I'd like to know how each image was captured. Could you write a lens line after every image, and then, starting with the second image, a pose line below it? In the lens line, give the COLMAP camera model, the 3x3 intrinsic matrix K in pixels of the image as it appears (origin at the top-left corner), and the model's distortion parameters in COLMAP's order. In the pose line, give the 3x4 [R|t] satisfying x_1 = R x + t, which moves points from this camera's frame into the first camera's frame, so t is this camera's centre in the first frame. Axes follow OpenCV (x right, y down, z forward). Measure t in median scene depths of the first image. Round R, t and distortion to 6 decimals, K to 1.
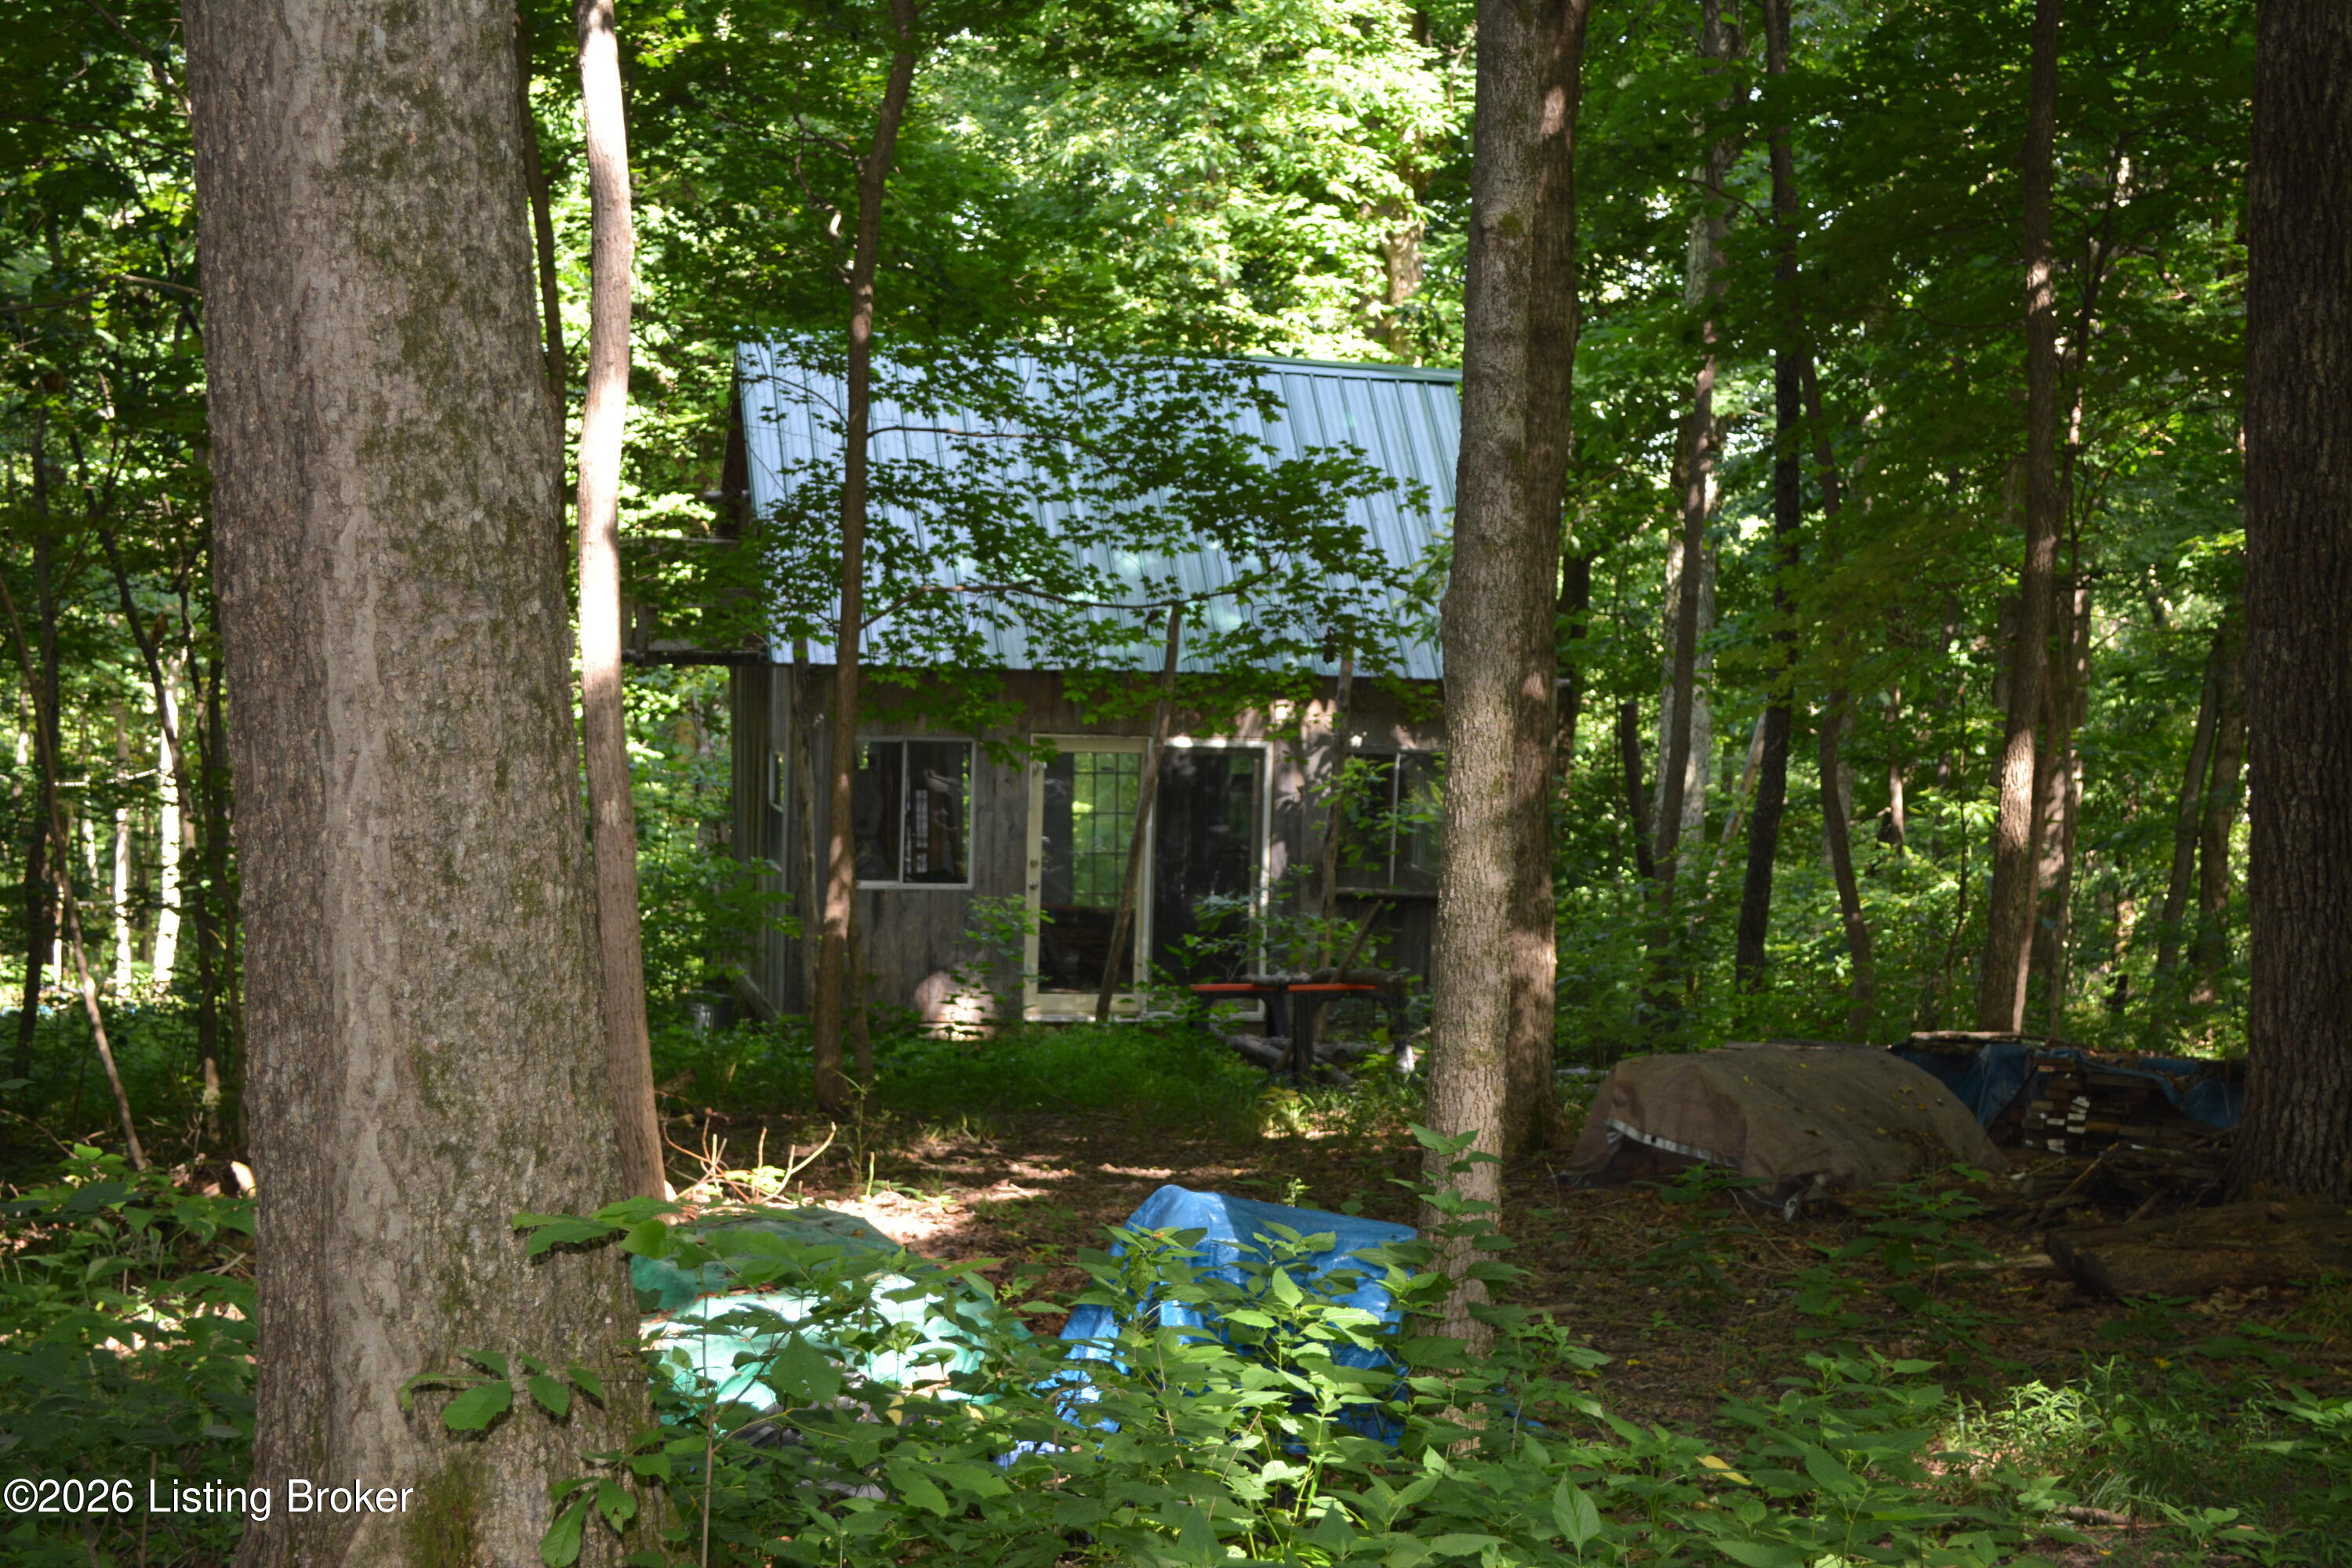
lens RADIAL K [[3775.8, 0, 1180.5], [0, 3775.8, 786.4], [0, 0, 1]] dist [-0.008351, 0.000000]
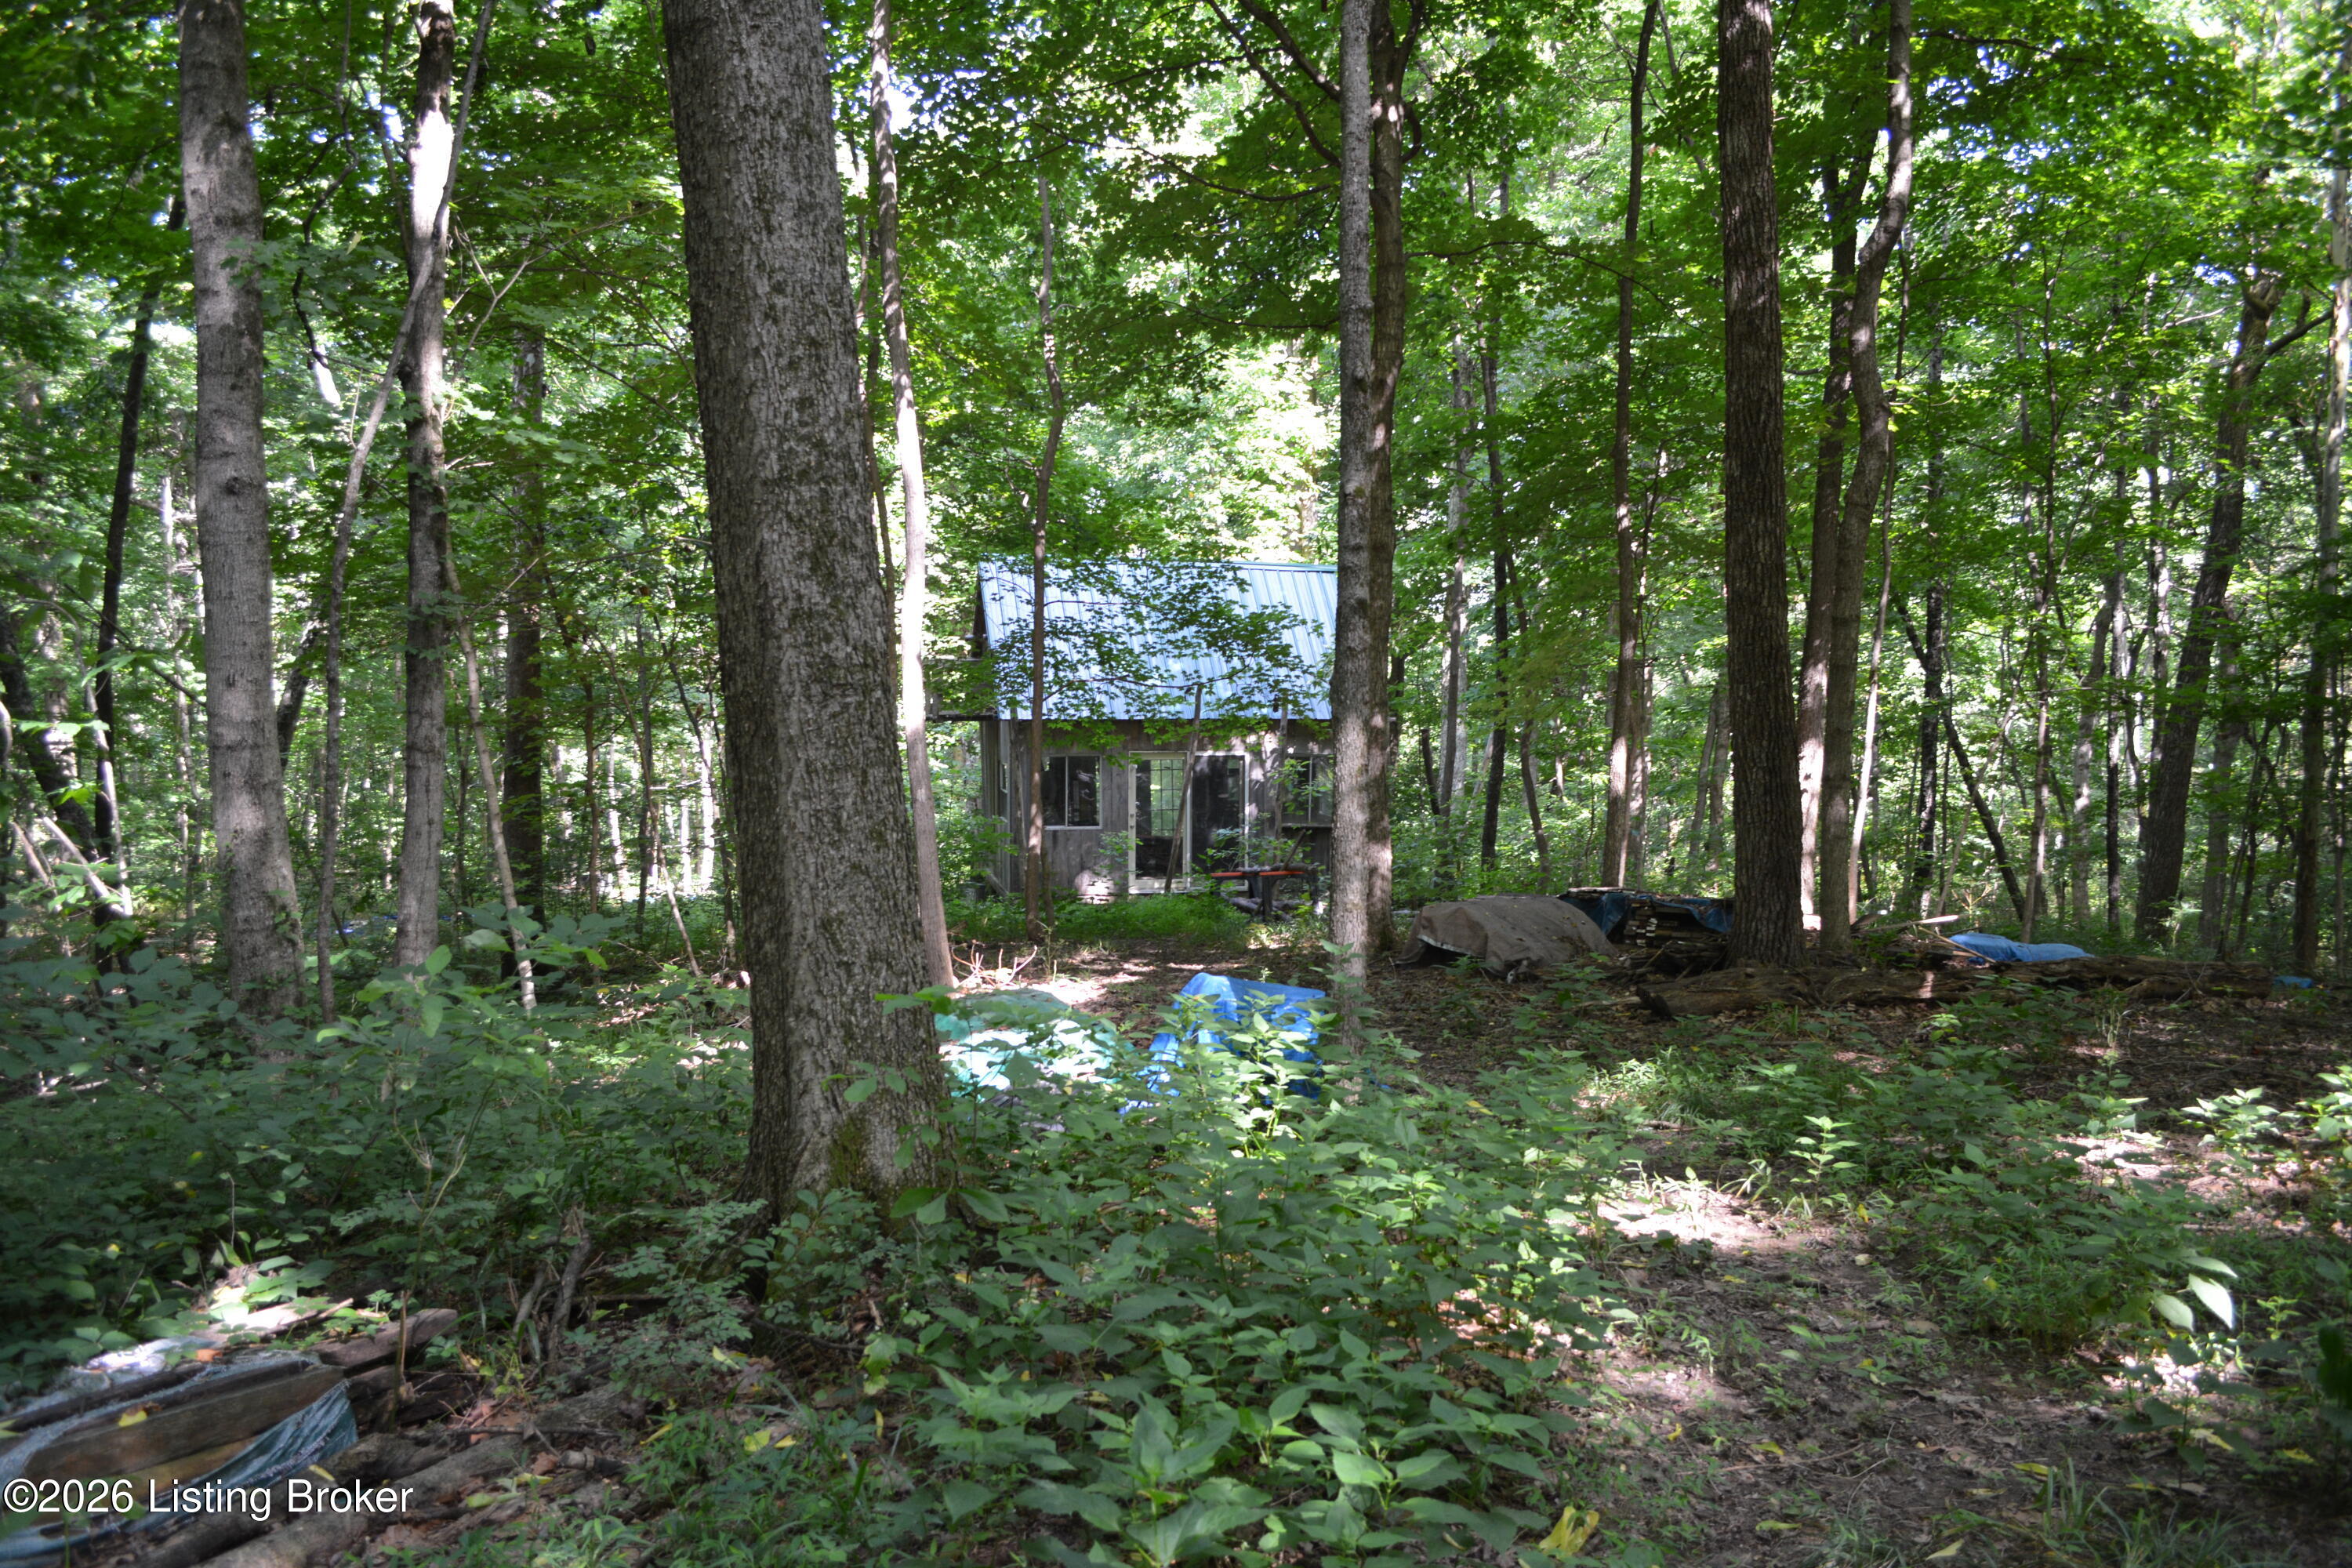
lens RADIAL K [[1859.1, 0, 1169.7], [0, 1859.1, 801.4], [0, 0, 1]] dist [-0.084754, 0.018189]
pose [[0.999488, -0.024440, -0.020643, 0.002238], [0.024720, 0.999605, 0.013396, 0.000145], [0.020308, -0.013899, 0.999697, 0.007464]]
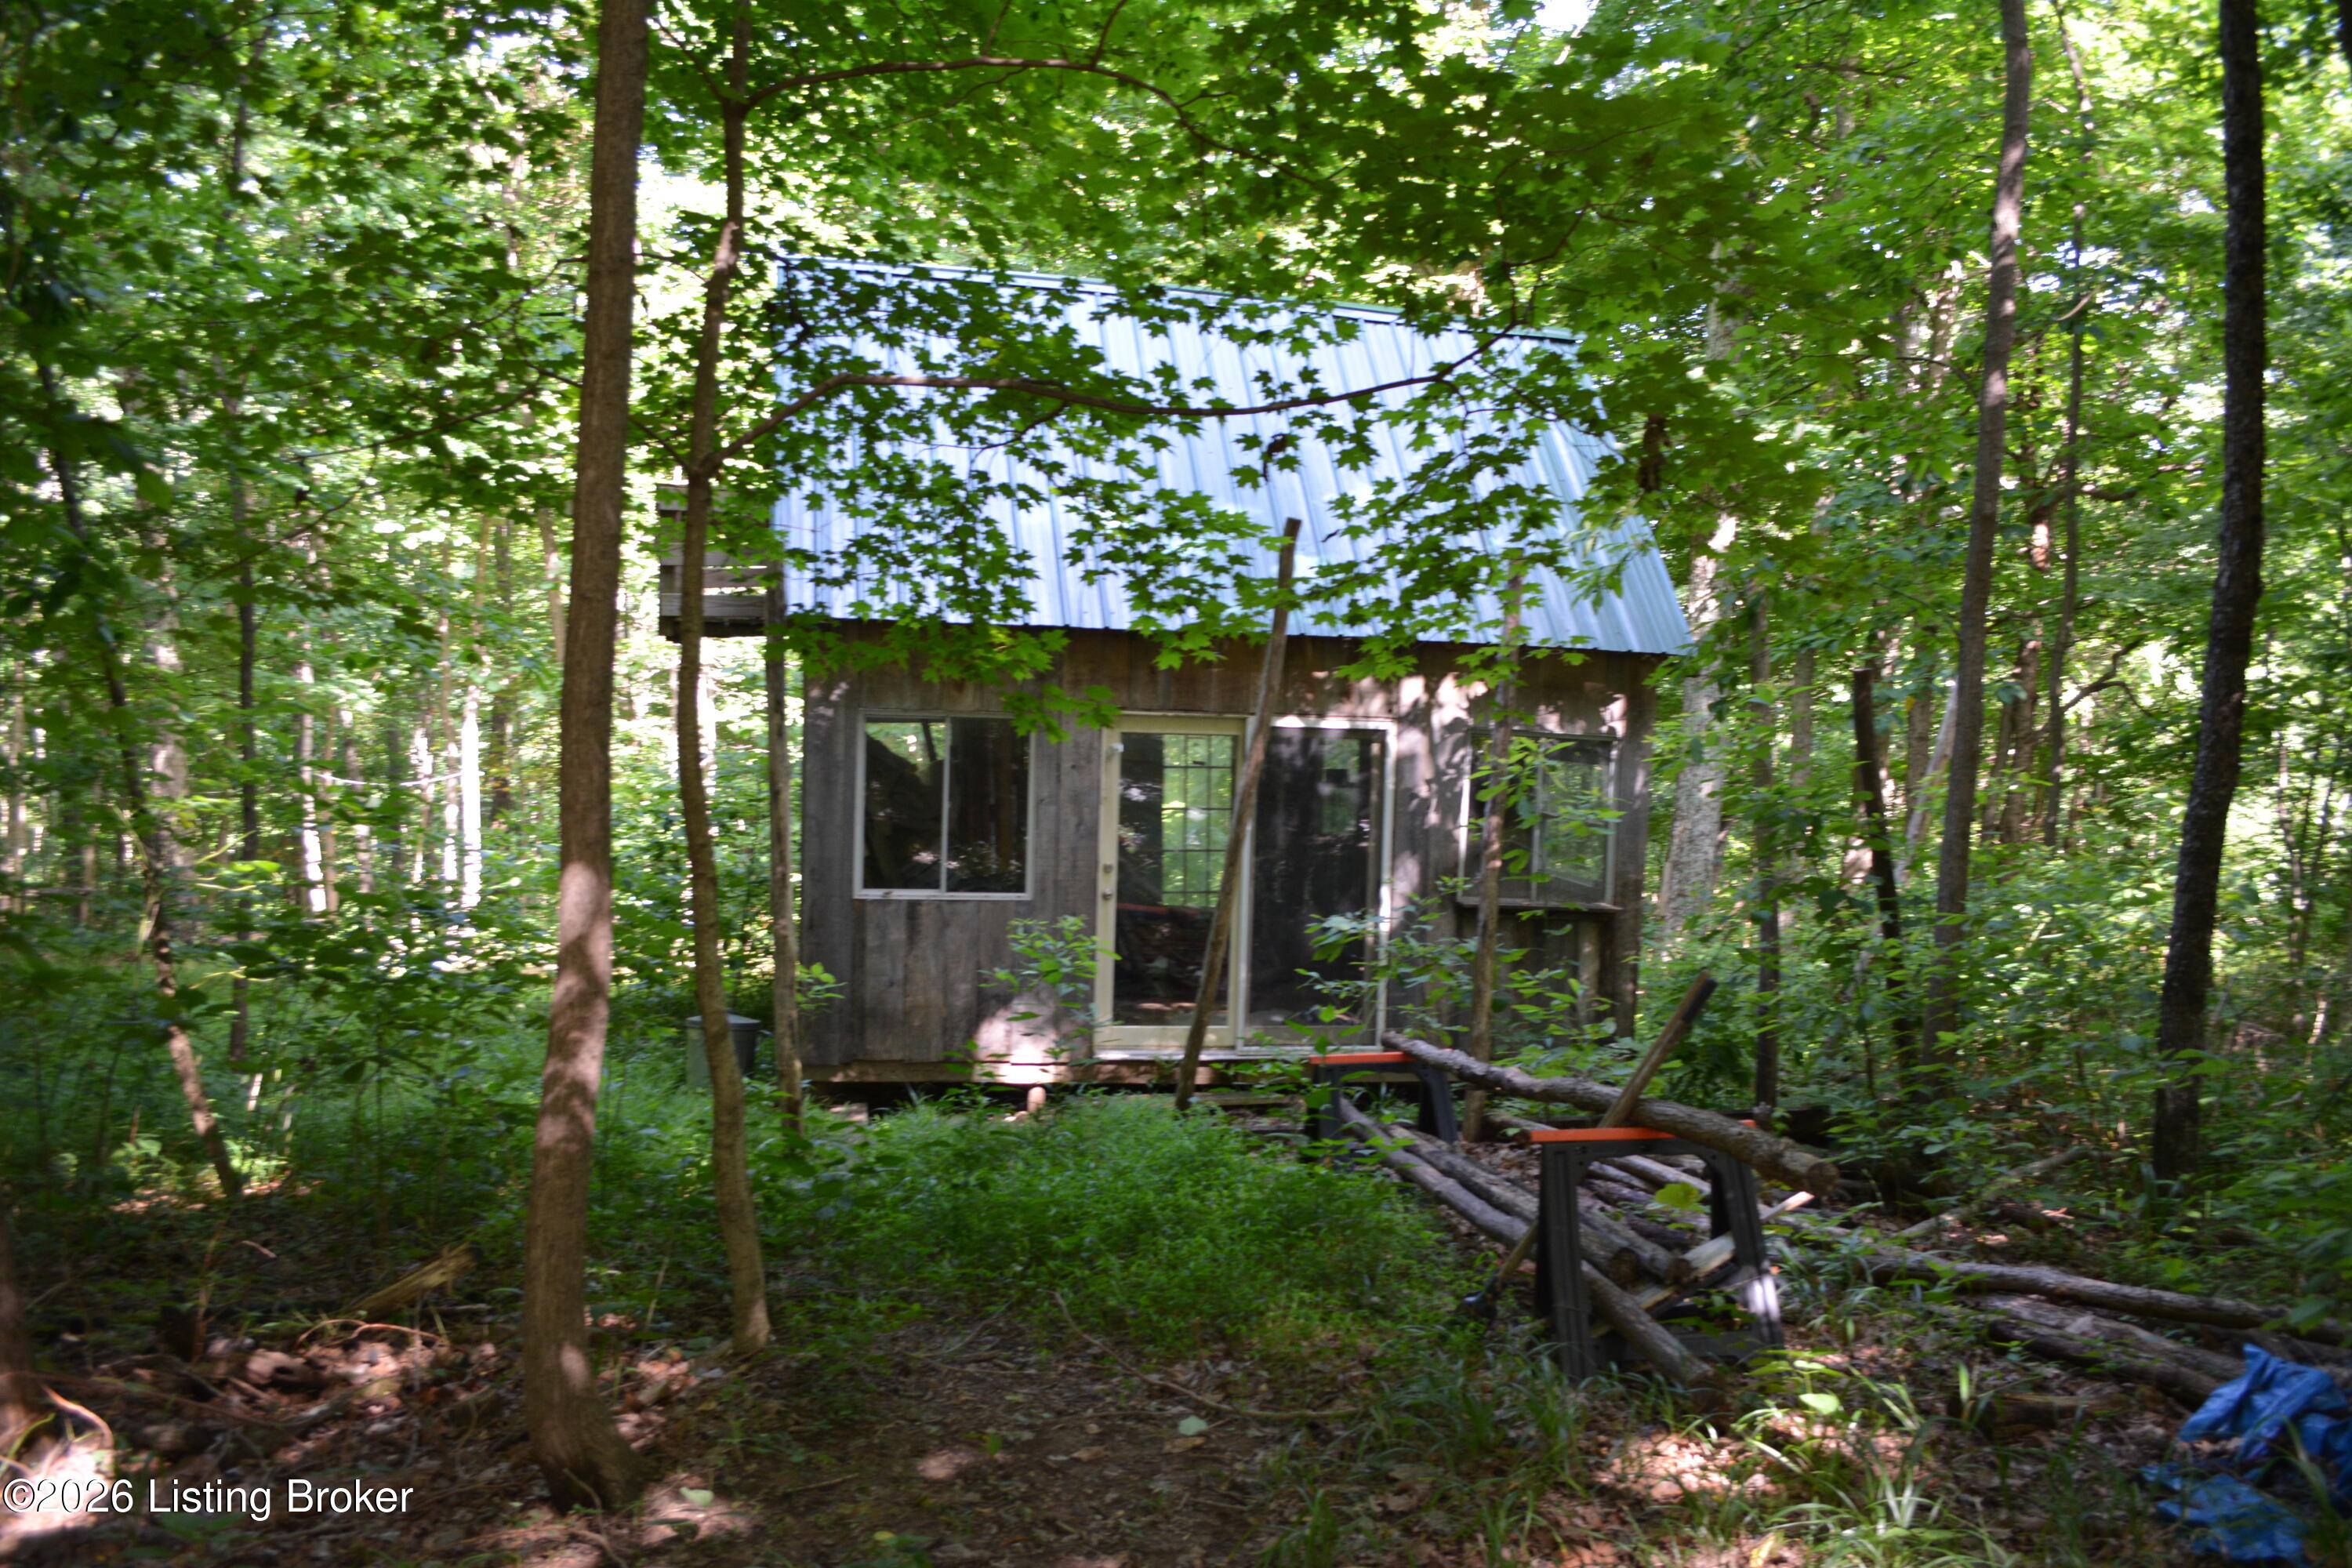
lens RADIAL K [[1859.1, 0, 1174.1], [0, 1859.1, 787.2], [0, 0, 1]] dist [-0.084754, 0.018189]
pose [[0.999277, 0.001830, -0.037981, -0.011513], [-0.002300, 0.999921, -0.012351, 0.008132], [0.037956, 0.012429, 0.999202, 0.719621]]
